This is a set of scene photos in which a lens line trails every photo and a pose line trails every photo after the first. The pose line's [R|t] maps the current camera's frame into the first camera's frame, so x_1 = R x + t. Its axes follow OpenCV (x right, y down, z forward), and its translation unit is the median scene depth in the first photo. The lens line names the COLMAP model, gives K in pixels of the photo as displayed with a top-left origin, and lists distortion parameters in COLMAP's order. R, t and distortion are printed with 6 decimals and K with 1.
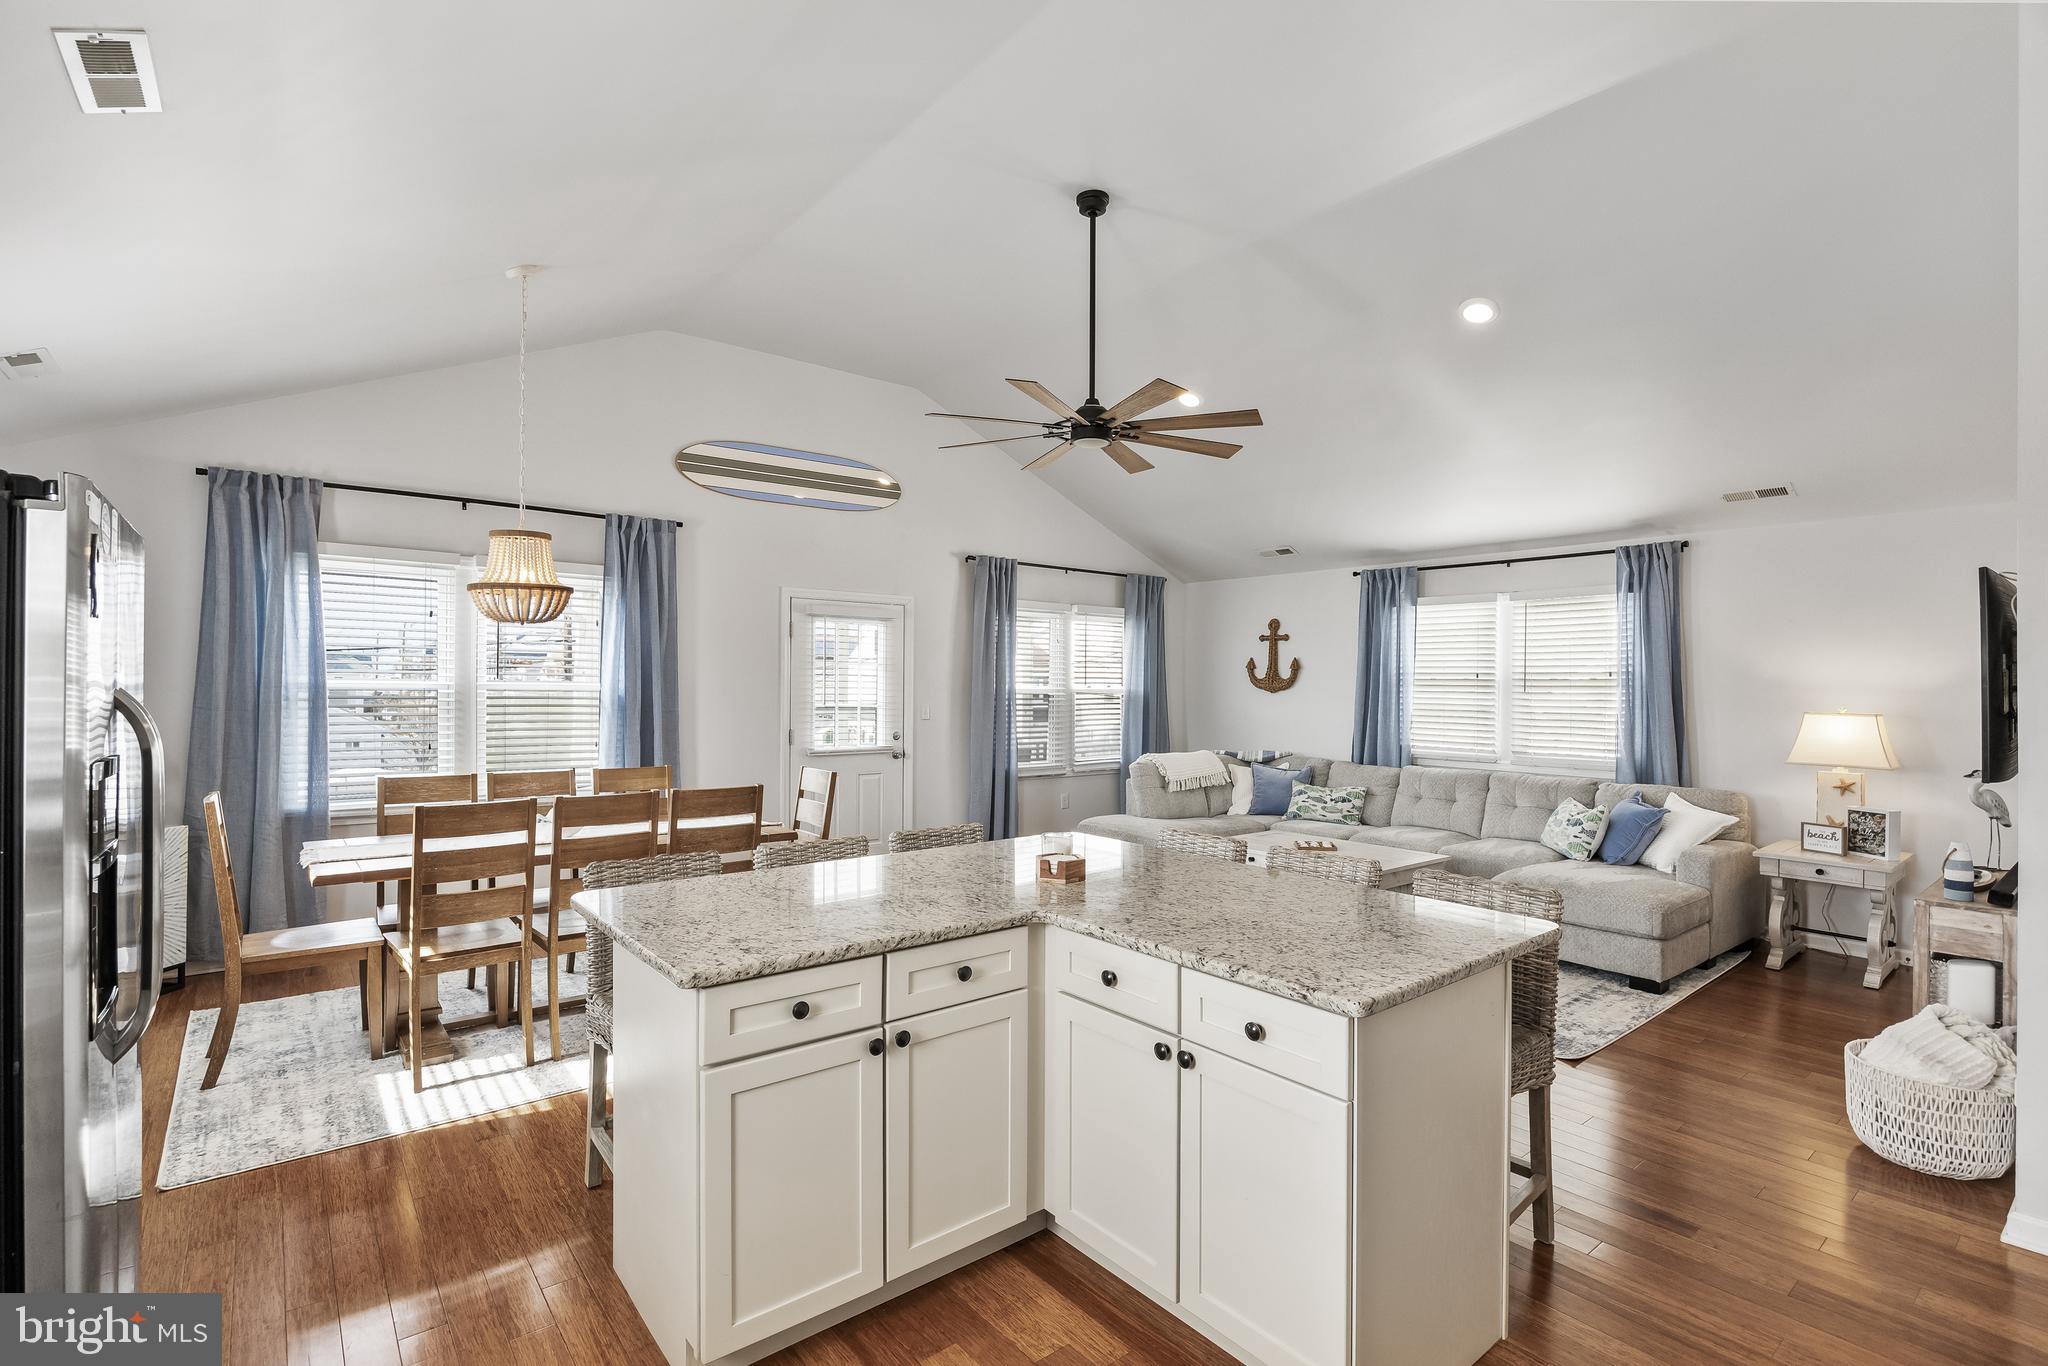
lens RADIAL K [[962.1, 0, 1027.5], [0, 962.1, 685.2], [0, 0, 1]] dist [-0.002388, -0.000655]
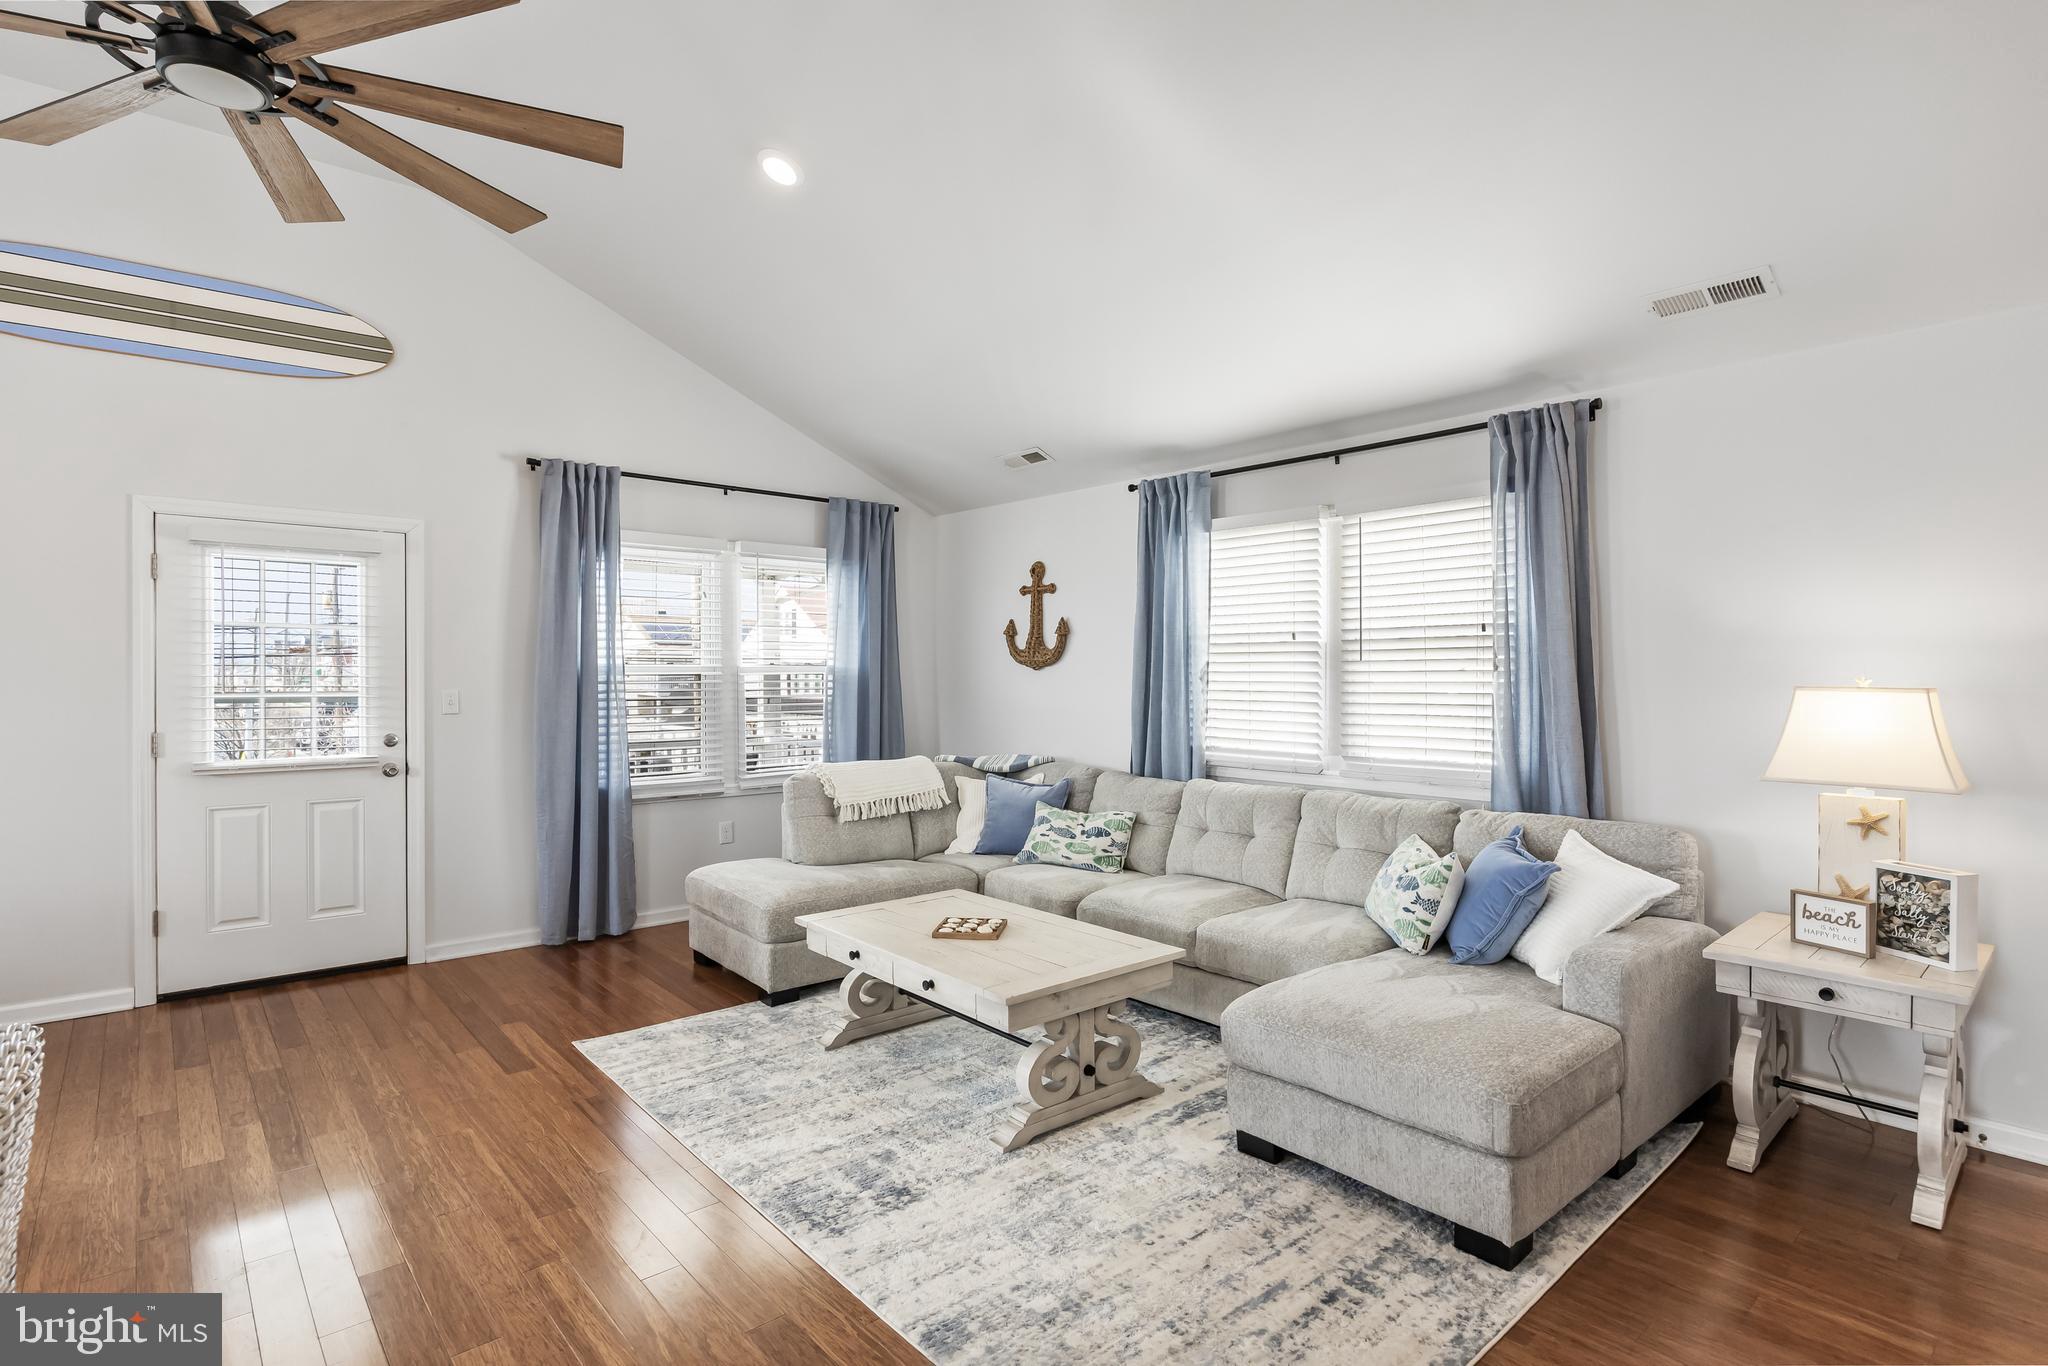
lens RADIAL K [[1026.2, 0, 1021.1], [0, 1026.2, 676.6], [0, 0, 1]] dist [-0.000432, 0.000512]
pose [[0.999324, -0.007984, 0.035880, 0.298306], [0.007860, 0.999963, 0.003591, 0.013838], [-0.035907, -0.003306, 0.999350, 0.371214]]
